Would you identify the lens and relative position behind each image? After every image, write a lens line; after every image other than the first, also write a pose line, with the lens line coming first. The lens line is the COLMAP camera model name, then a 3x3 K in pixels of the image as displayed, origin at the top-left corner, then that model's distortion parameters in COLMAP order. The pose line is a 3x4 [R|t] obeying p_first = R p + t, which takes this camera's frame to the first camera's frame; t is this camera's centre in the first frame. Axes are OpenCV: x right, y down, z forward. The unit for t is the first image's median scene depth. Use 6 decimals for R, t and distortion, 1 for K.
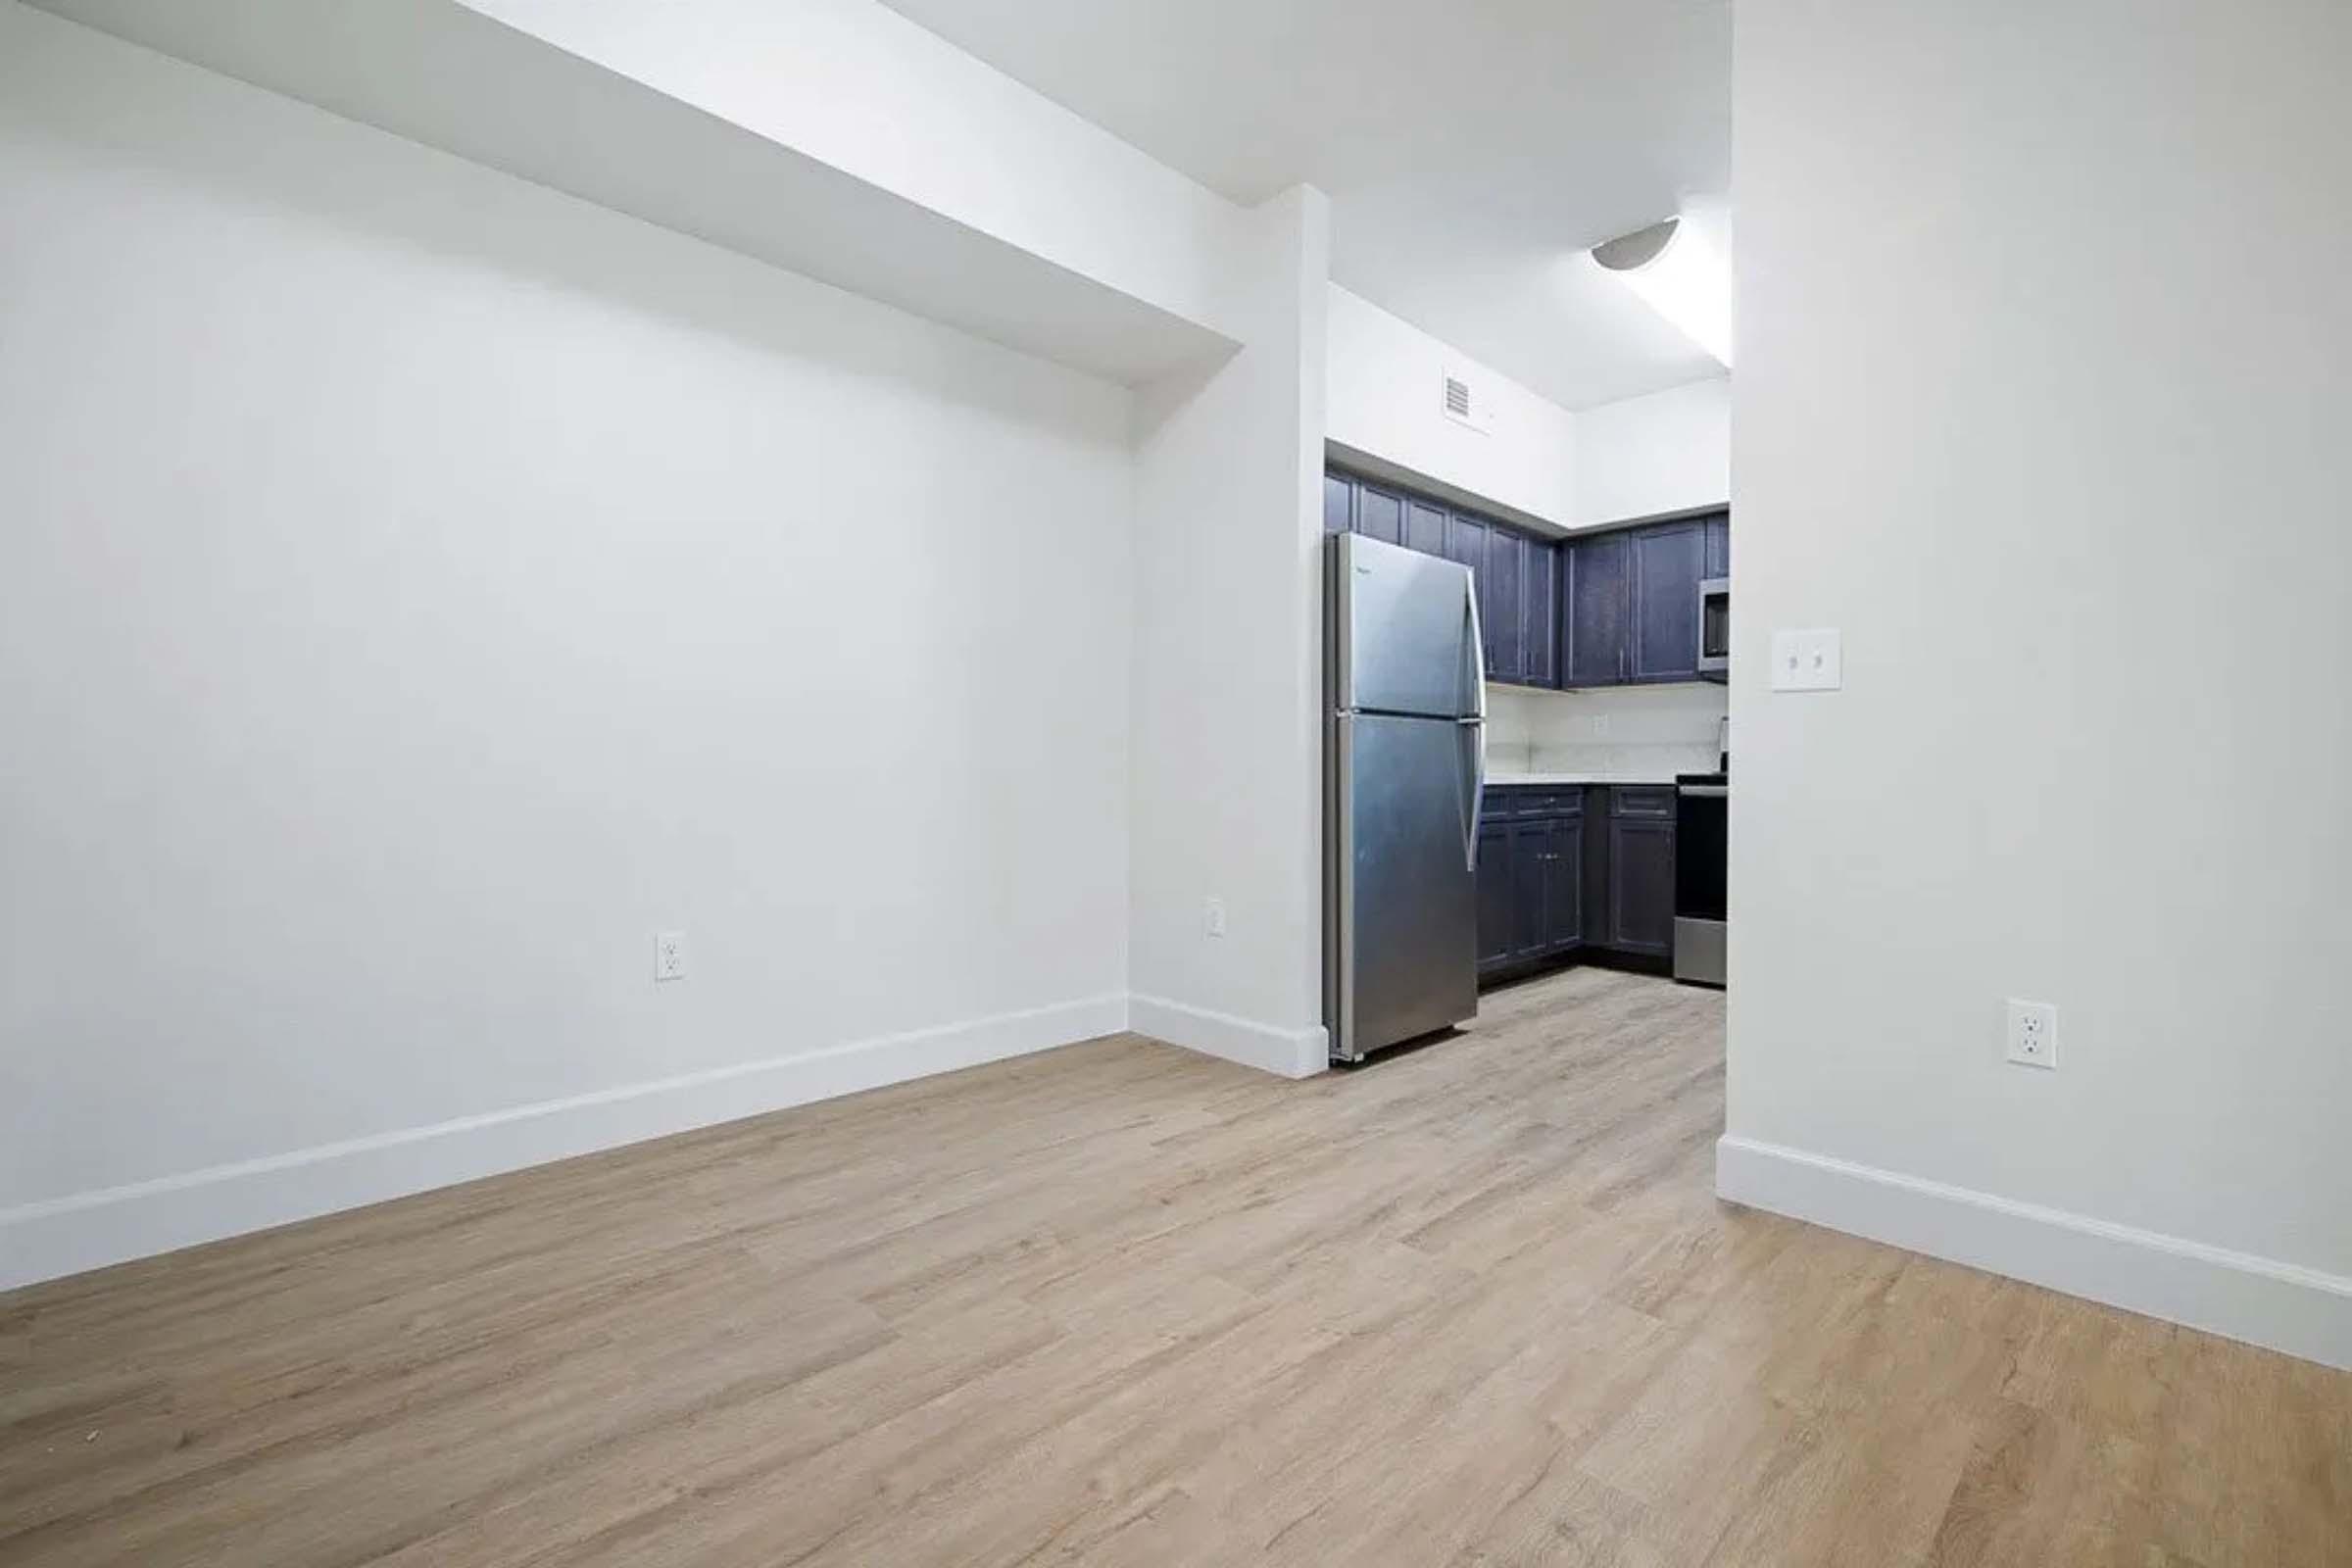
lens RADIAL K [[1014.3, 0, 1165.3], [0, 1014.3, 770.7], [0, 0, 1]] dist [0.002372, -0.001063]
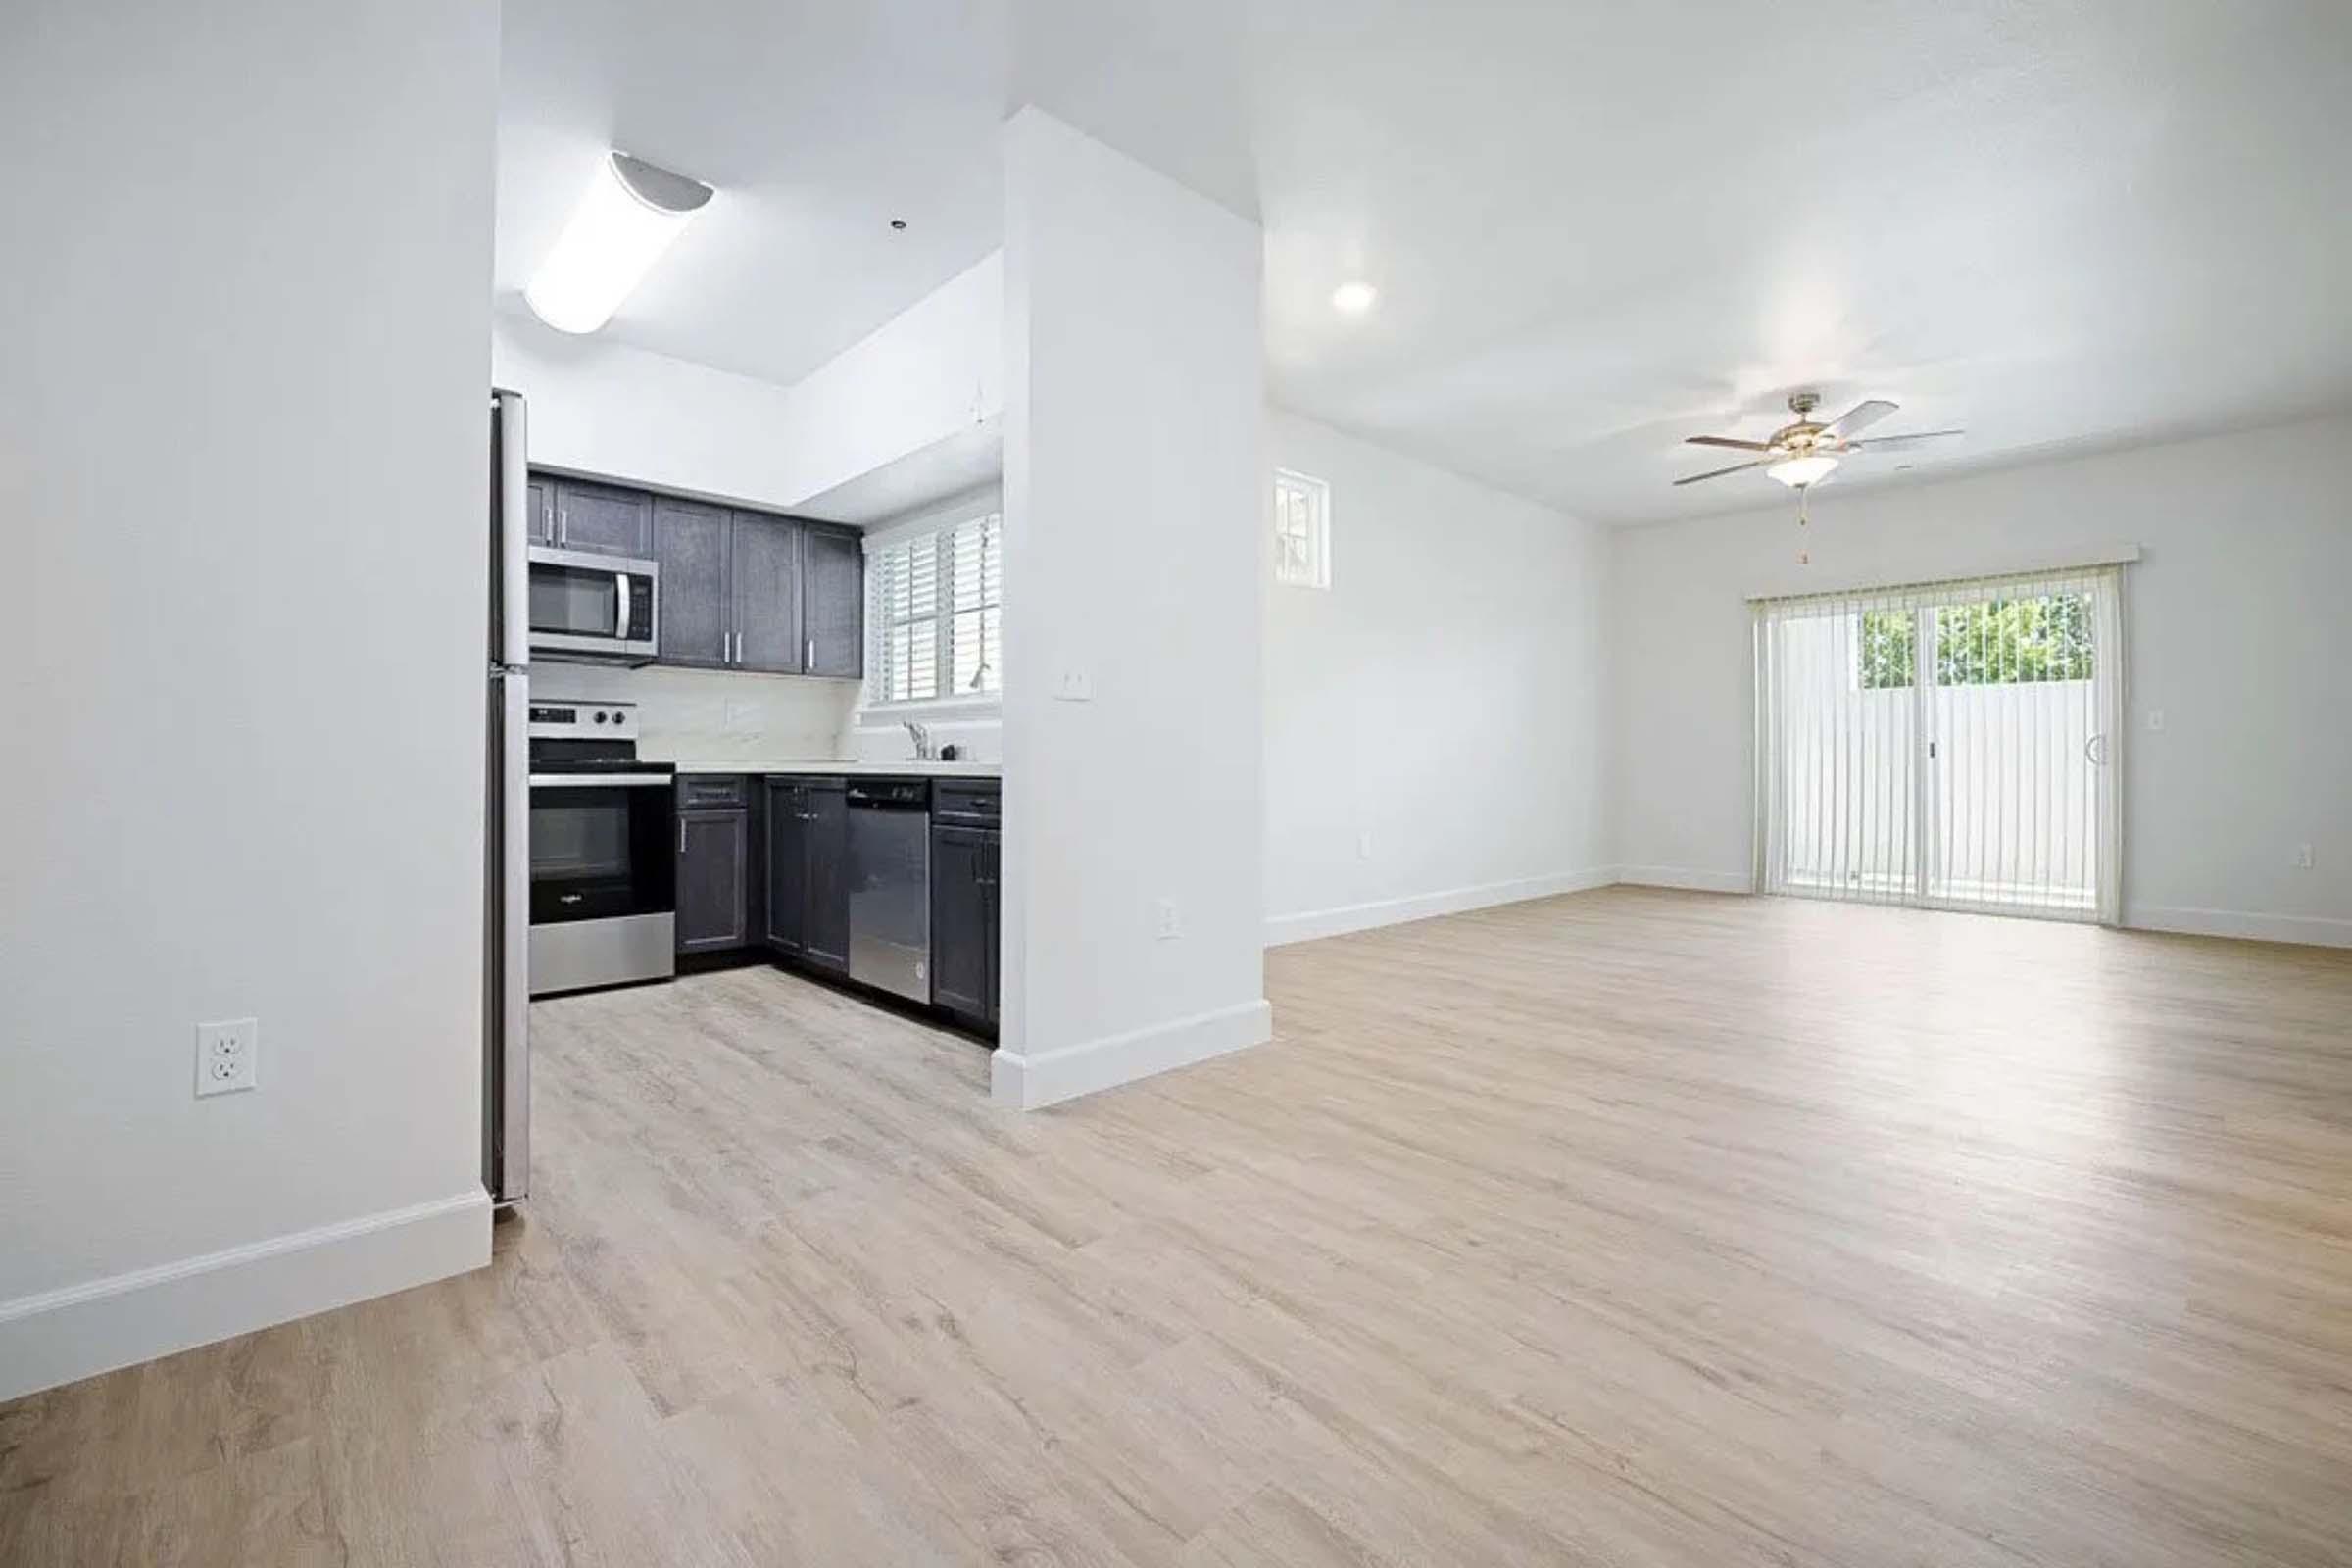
lens RADIAL K [[1014.3, 0, 1170.6], [0, 1014.3, 744.7], [0, 0, 1]] dist [0.002372, -0.001063]
pose [[0.014975, 0.014294, 0.999786, -0.463722], [-0.002217, 0.999896, -0.014262, -0.001191], [-0.999885, -0.002003, 0.015005, 0.560702]]
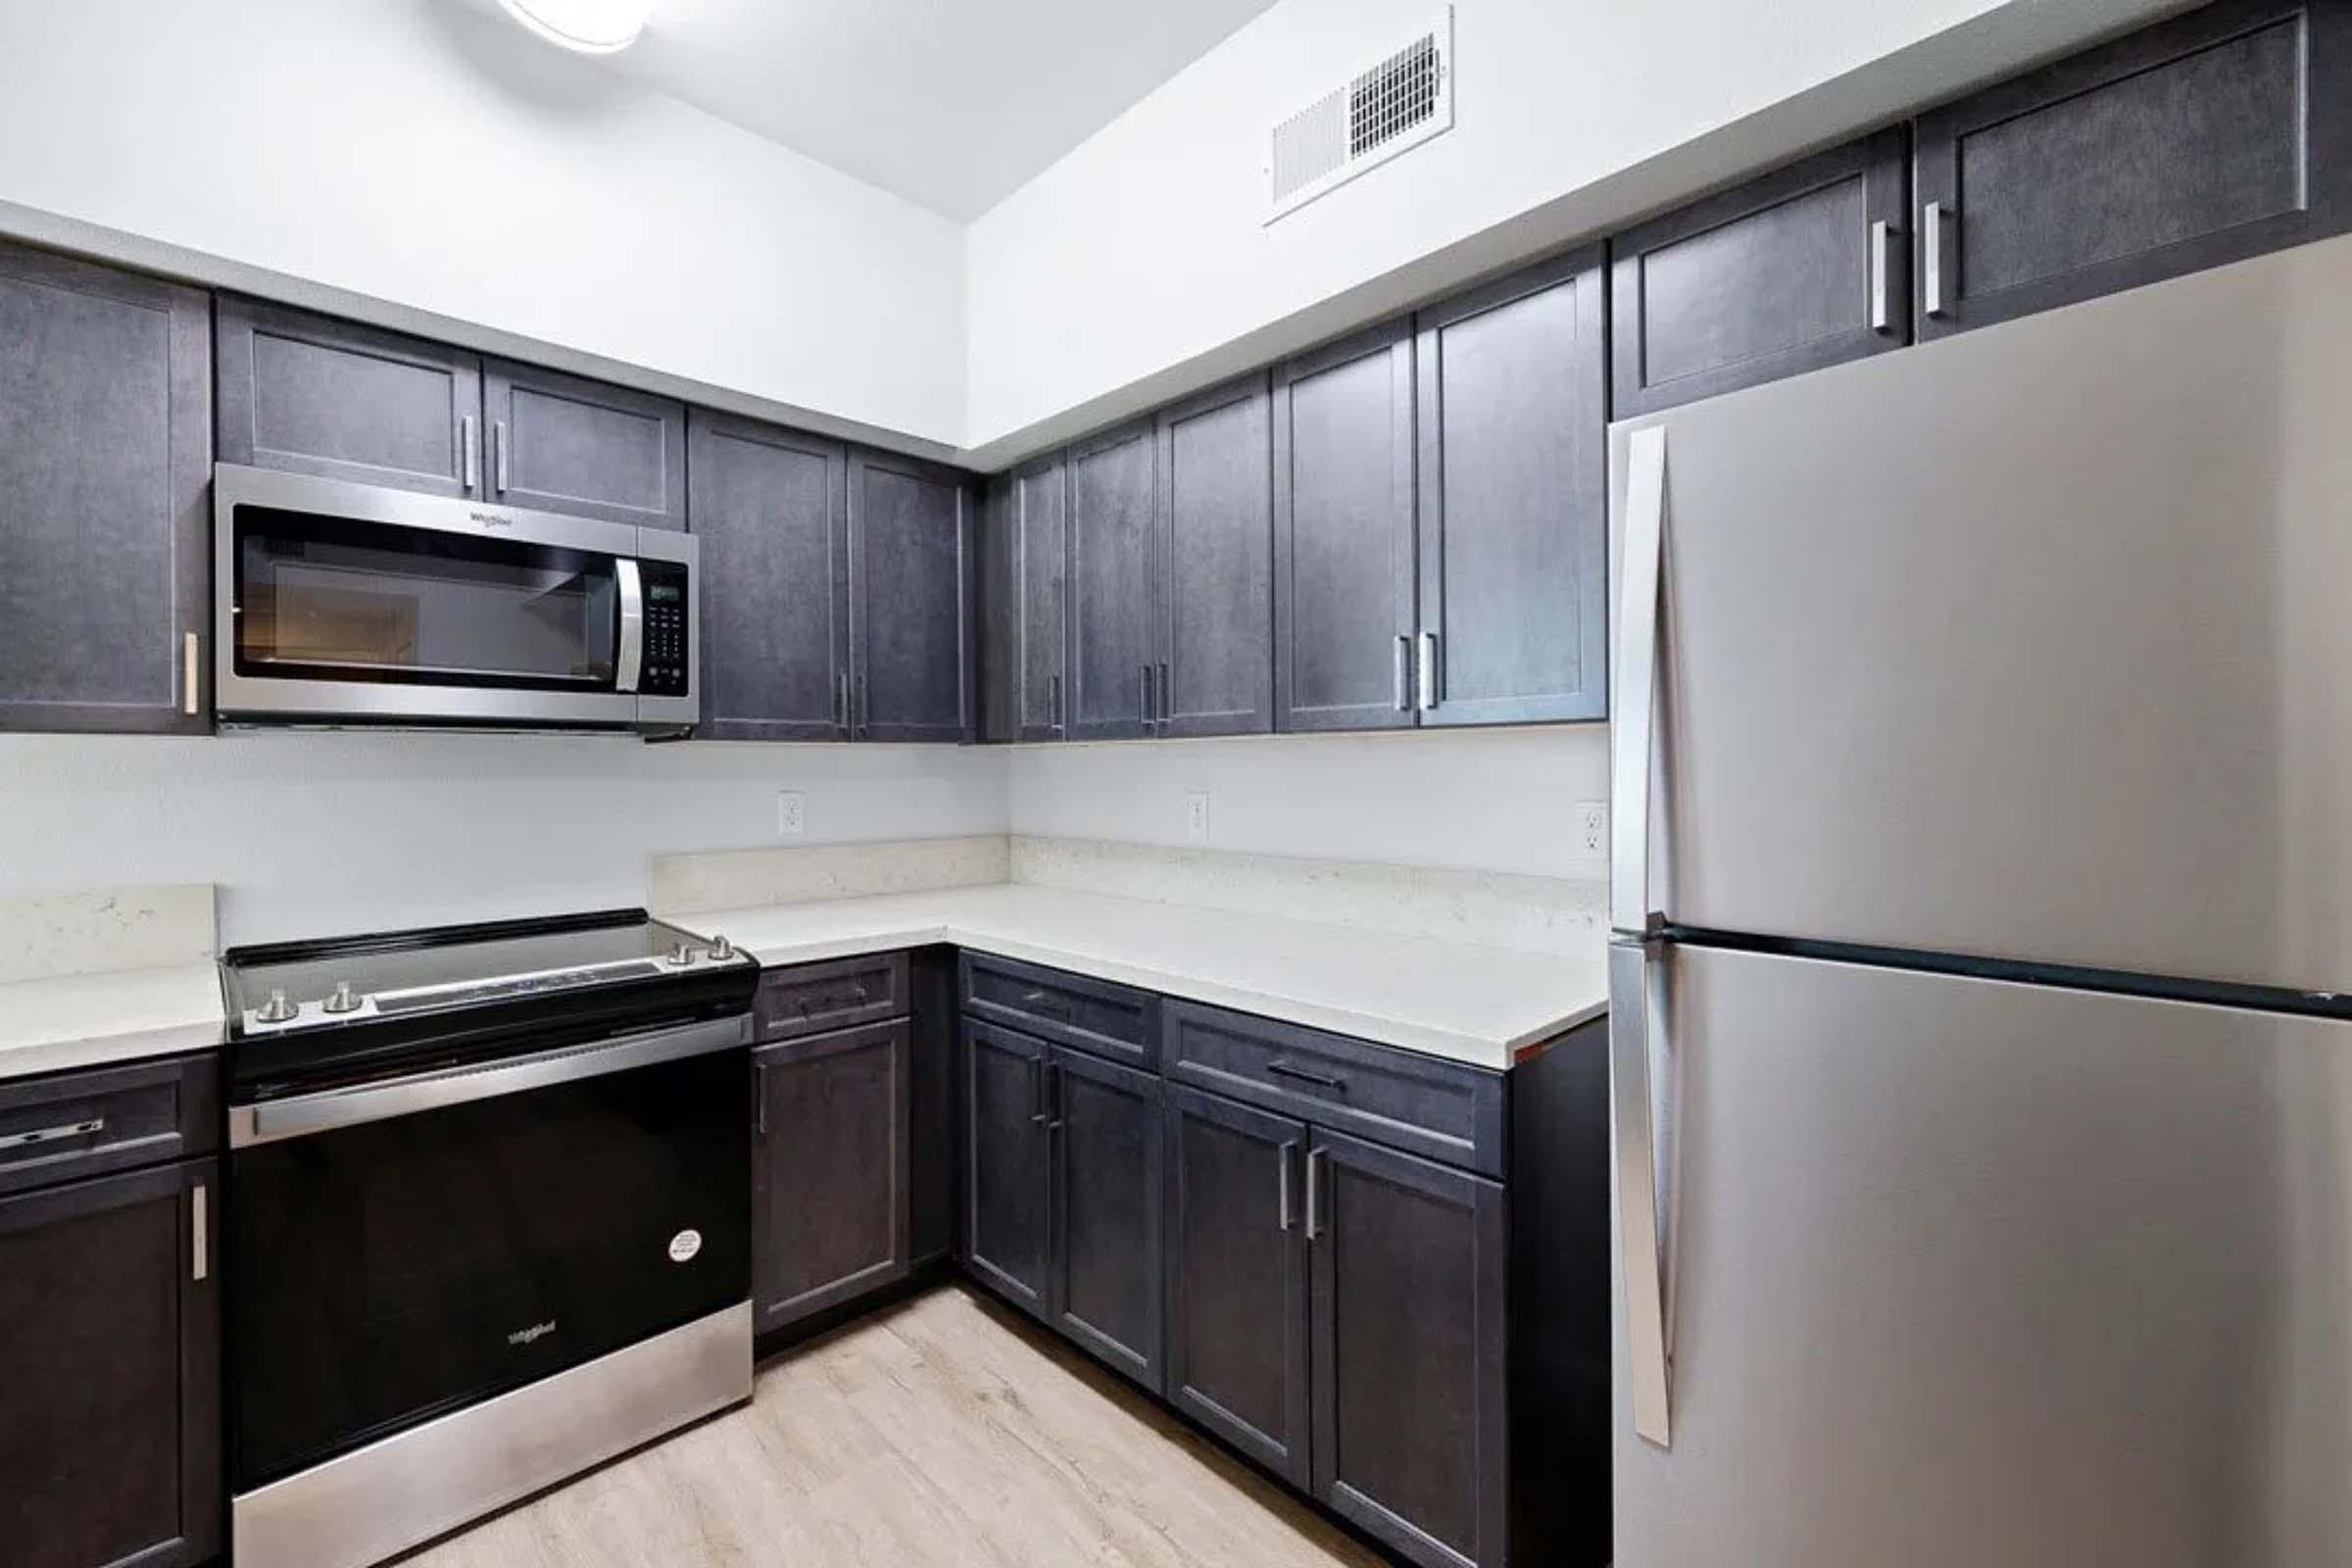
lens RADIAL K [[1136.4, 0, 1180.1], [0, 1136.4, 800.0], [0, 0, 1]] dist [0.001863, 0.000233]
pose [[-0.072132, -0.027904, 0.997005, 0.126811], [0.005030, 0.999586, 0.028340, -0.112265], [-0.997382, 0.007059, -0.071962, 1.022596]]
